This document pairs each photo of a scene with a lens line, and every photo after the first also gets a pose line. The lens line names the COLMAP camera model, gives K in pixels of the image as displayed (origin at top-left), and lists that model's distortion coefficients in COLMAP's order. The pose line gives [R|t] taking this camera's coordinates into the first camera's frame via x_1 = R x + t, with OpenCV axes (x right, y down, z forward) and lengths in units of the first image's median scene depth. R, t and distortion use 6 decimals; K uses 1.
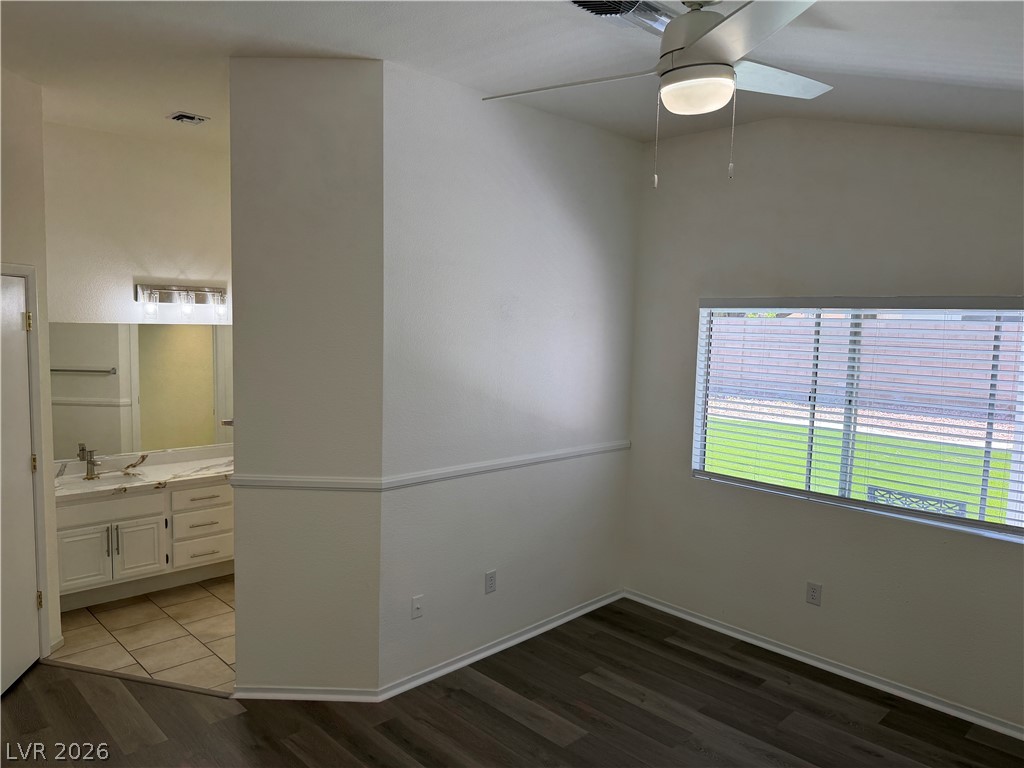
lens RADIAL K [[699.9, 0, 512.0], [0, 699.9, 384.0], [0, 0, 1]] dist [0.022694, -0.036092]
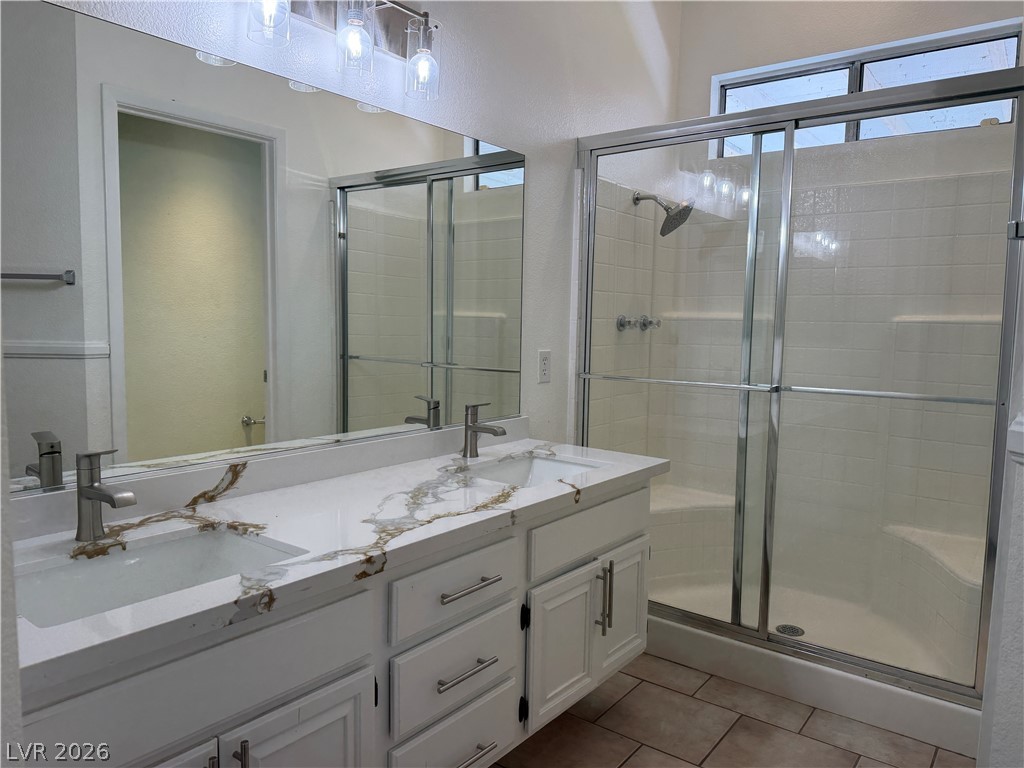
lens RADIAL K [[699.9, 0, 512.0], [0, 699.9, 384.0], [0, 0, 1]] dist [0.022694, -0.036092]
pose [[0.990066, -0.018389, 0.139397, -0.465470], [0.017933, 0.999829, 0.004524, 0.067912], [-0.139456, -0.001979, 0.990226, 0.687532]]
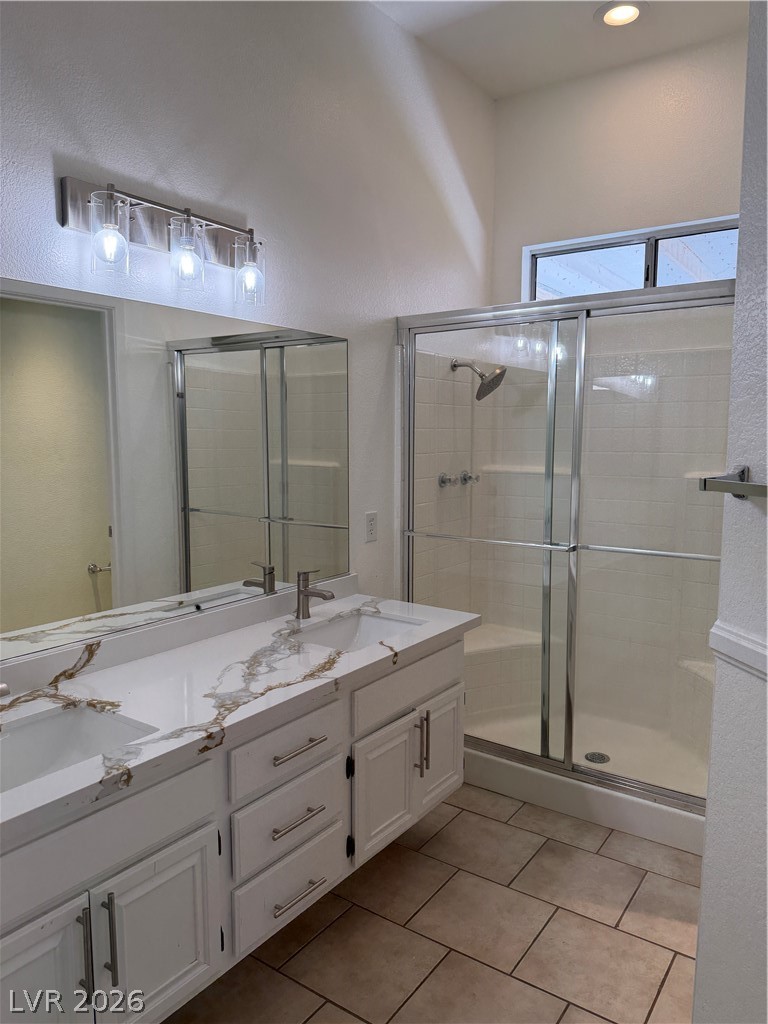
lens RADIAL K [[699.9, 0, 384.0], [0, 699.9, 512.0], [0, 0, 1]] dist [0.022694, -0.036092]
pose [[0.983222, -0.042653, 0.177356, -0.457937], [0.038942, 0.998945, 0.024356, 0.028548], [-0.178208, -0.017040, 0.983845, 0.632870]]
